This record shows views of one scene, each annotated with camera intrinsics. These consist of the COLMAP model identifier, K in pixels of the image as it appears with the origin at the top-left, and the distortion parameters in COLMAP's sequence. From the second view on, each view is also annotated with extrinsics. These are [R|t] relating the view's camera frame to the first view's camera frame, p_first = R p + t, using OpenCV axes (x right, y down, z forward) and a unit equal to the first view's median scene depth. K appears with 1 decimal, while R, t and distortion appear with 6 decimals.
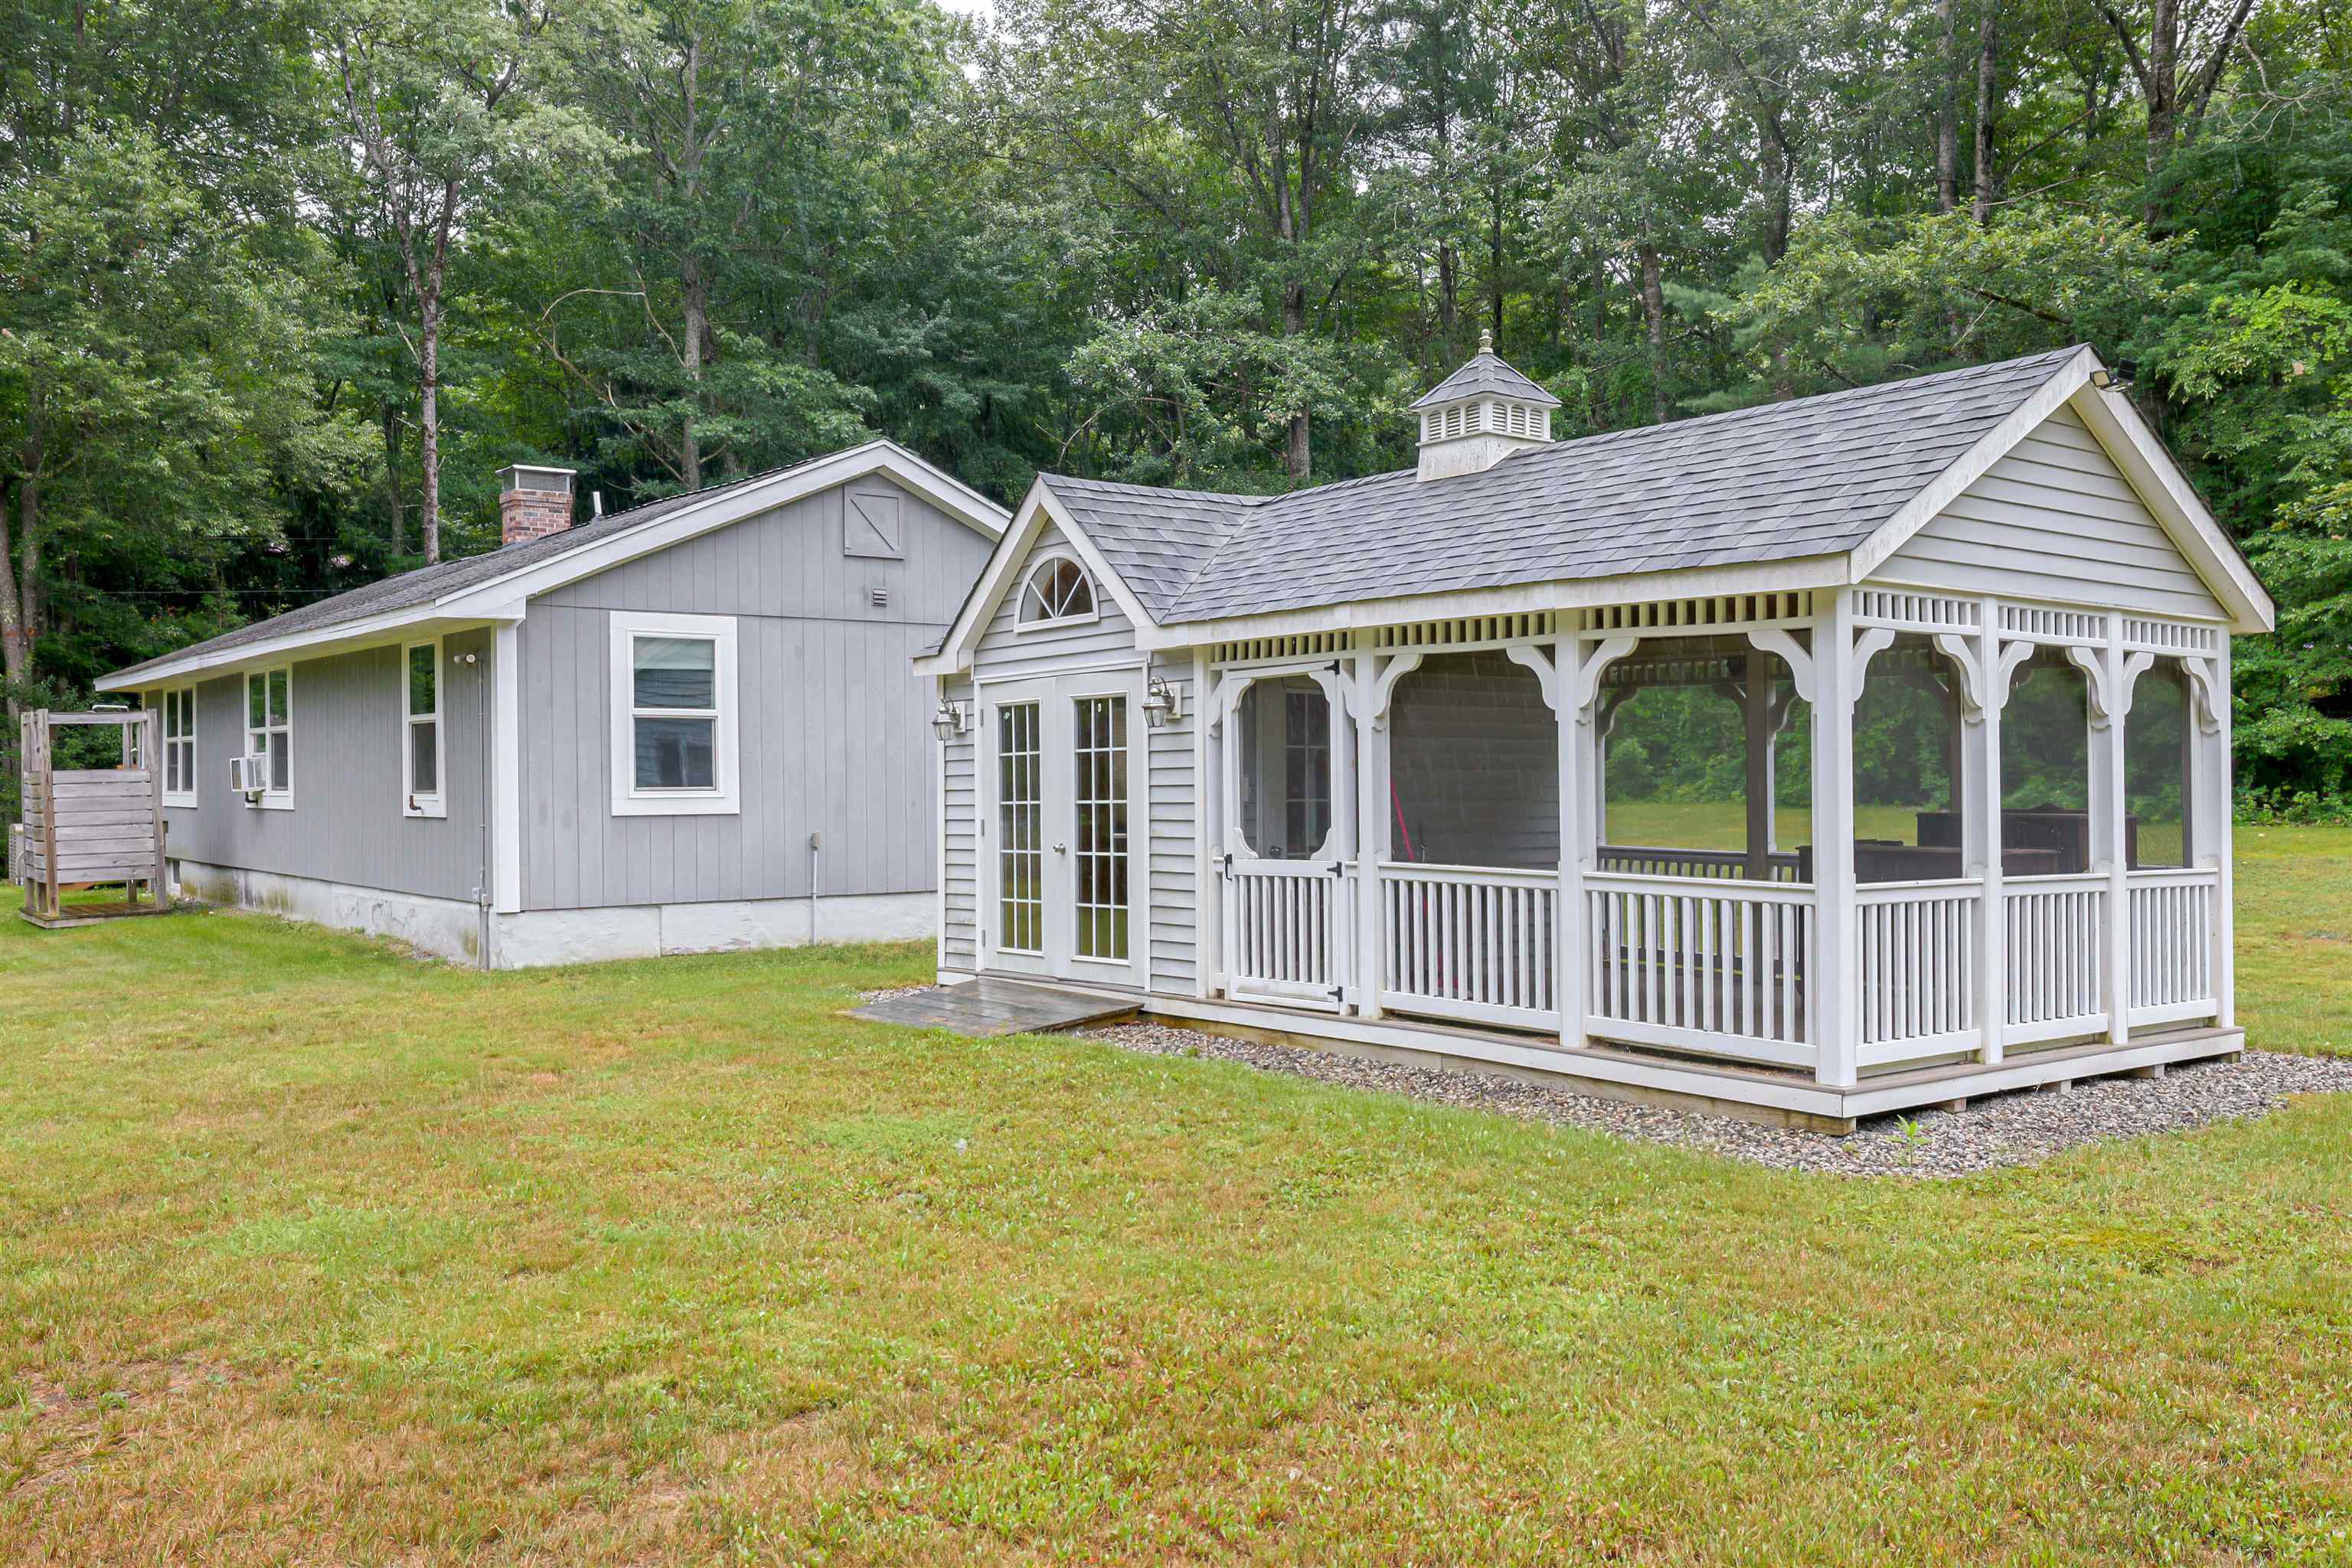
lens RADIAL K [[1941.5, 0, 1172.7], [0, 1941.5, 787.7], [0, 0, 1]] dist [-0.024164, 0.009932]
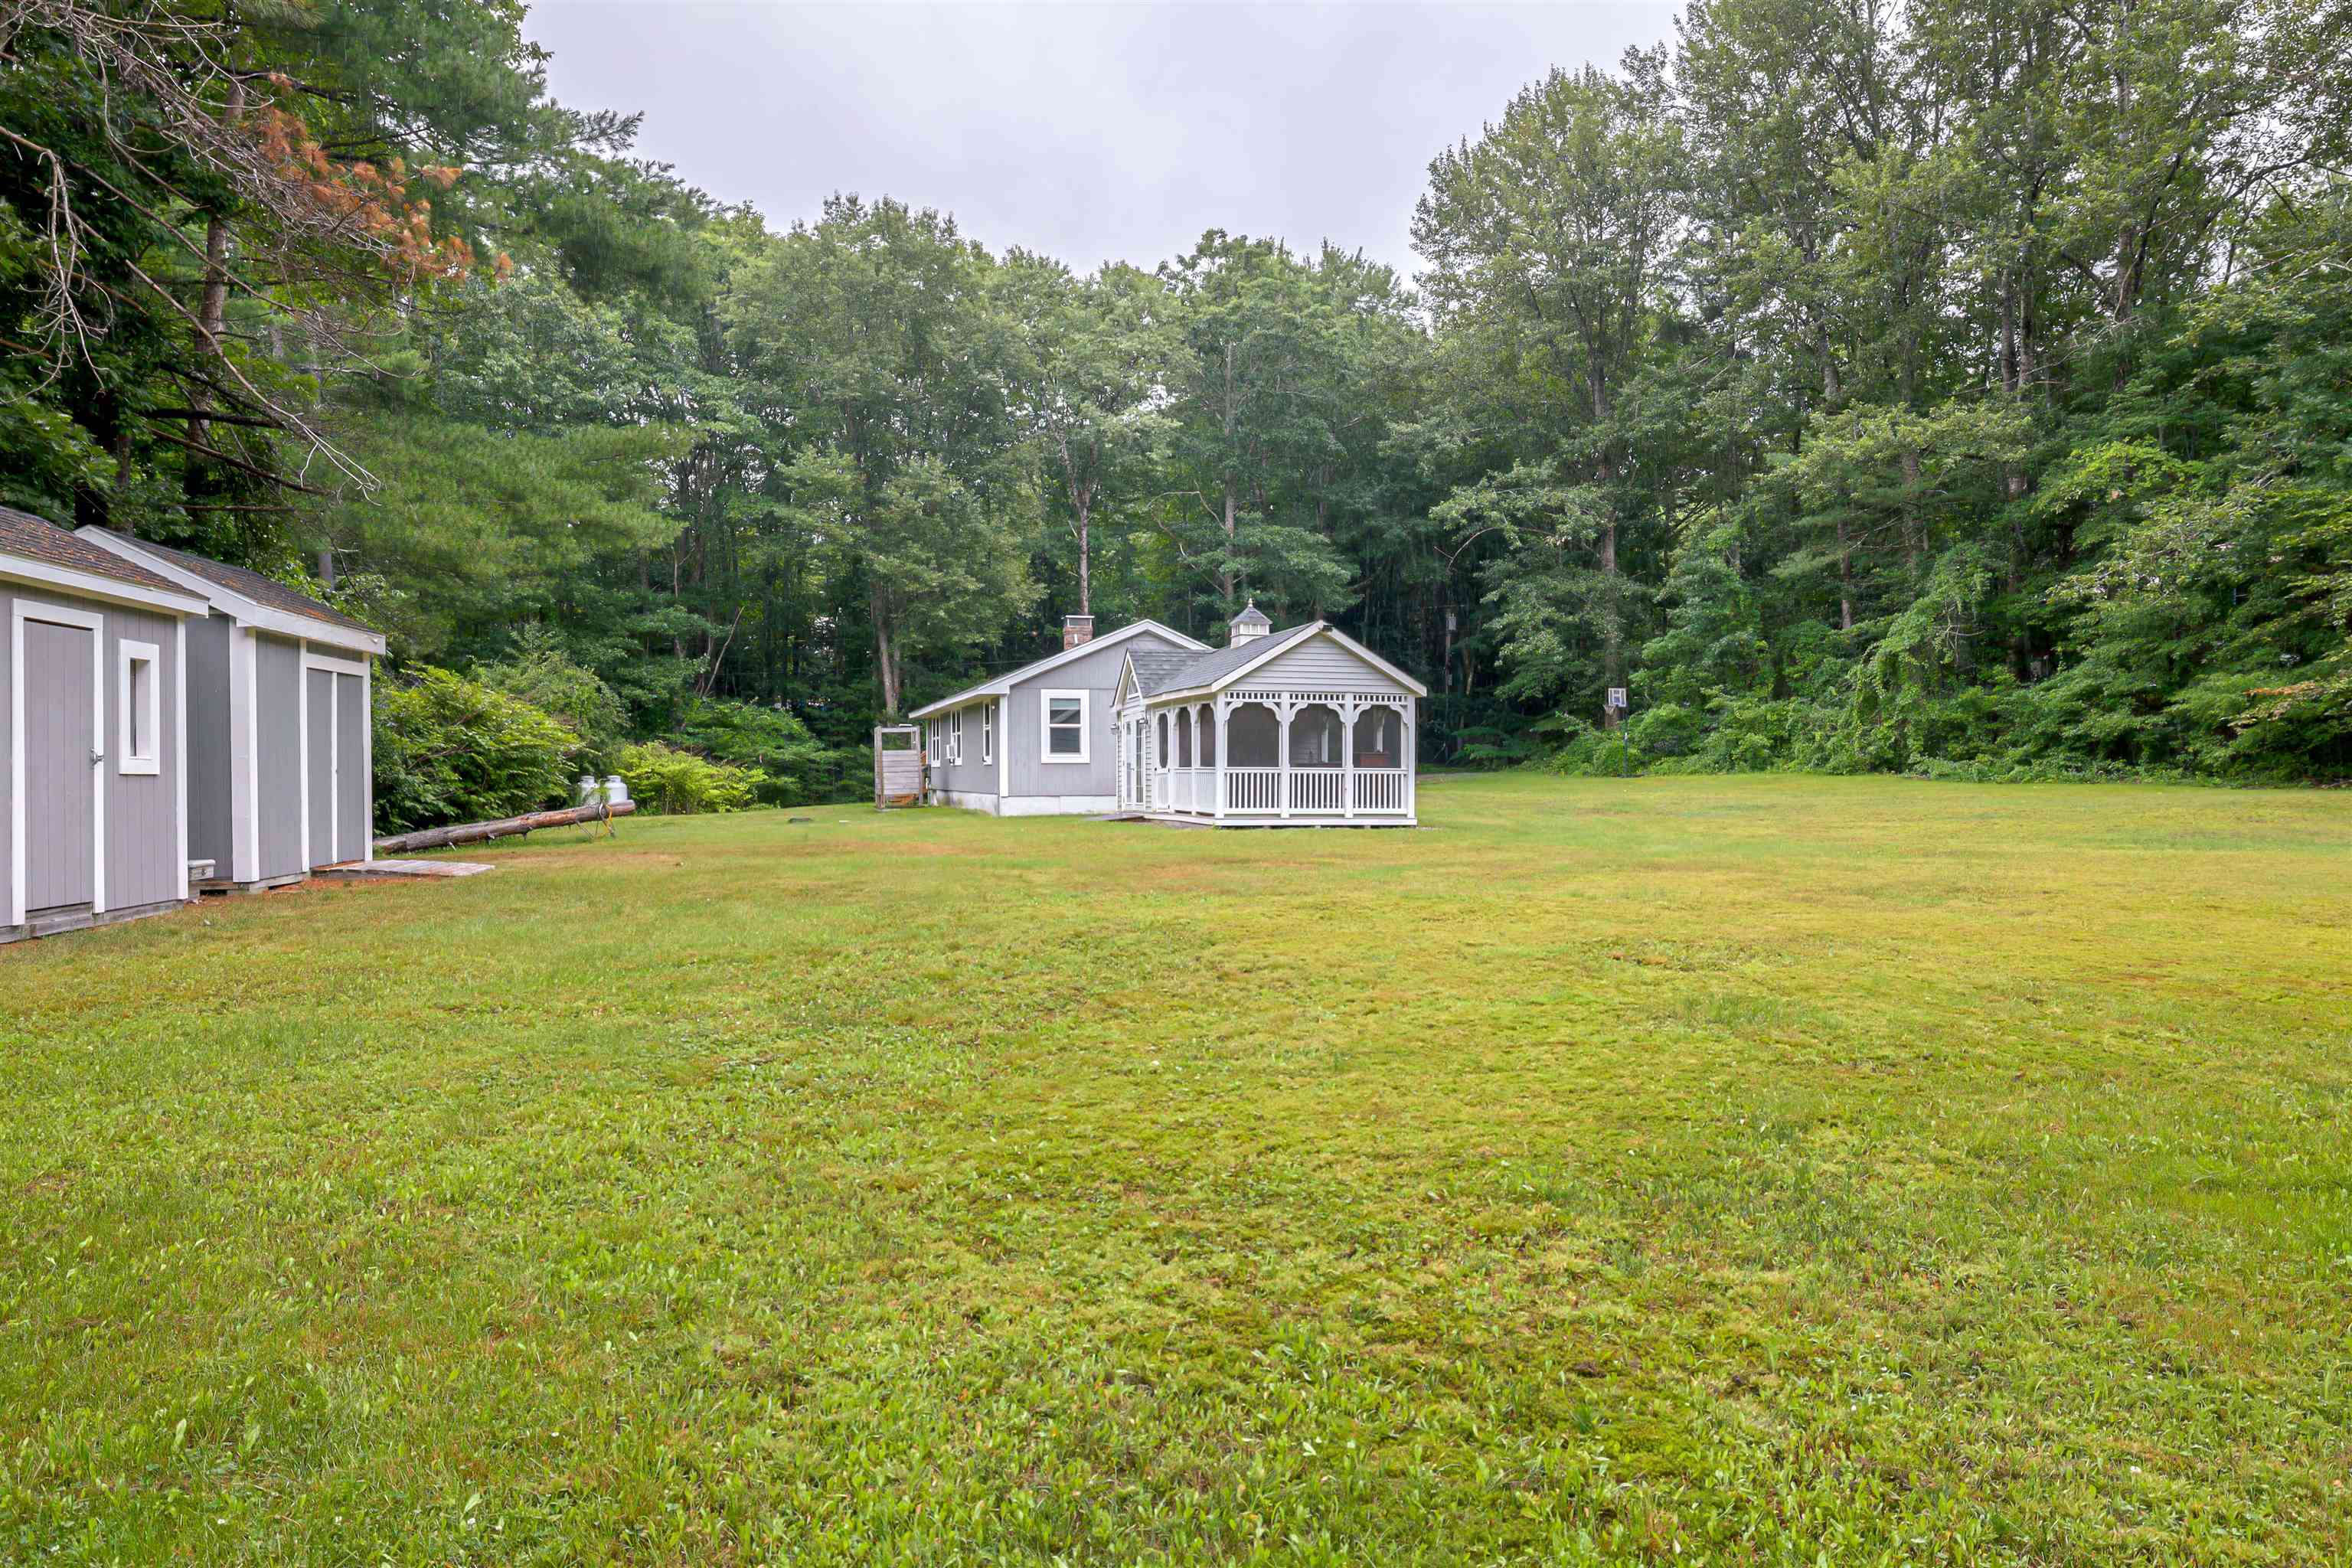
lens RADIAL K [[1545.1, 0, 1167.7], [0, 1545.1, 793.6], [0, 0, 1]] dist [-0.009420, 0.005991]
pose [[0.922075, 0.005877, -0.386967, 0.710116], [-0.002579, 0.999956, 0.009041, 0.036752], [0.387003, -0.007339, 0.922049, -0.940342]]
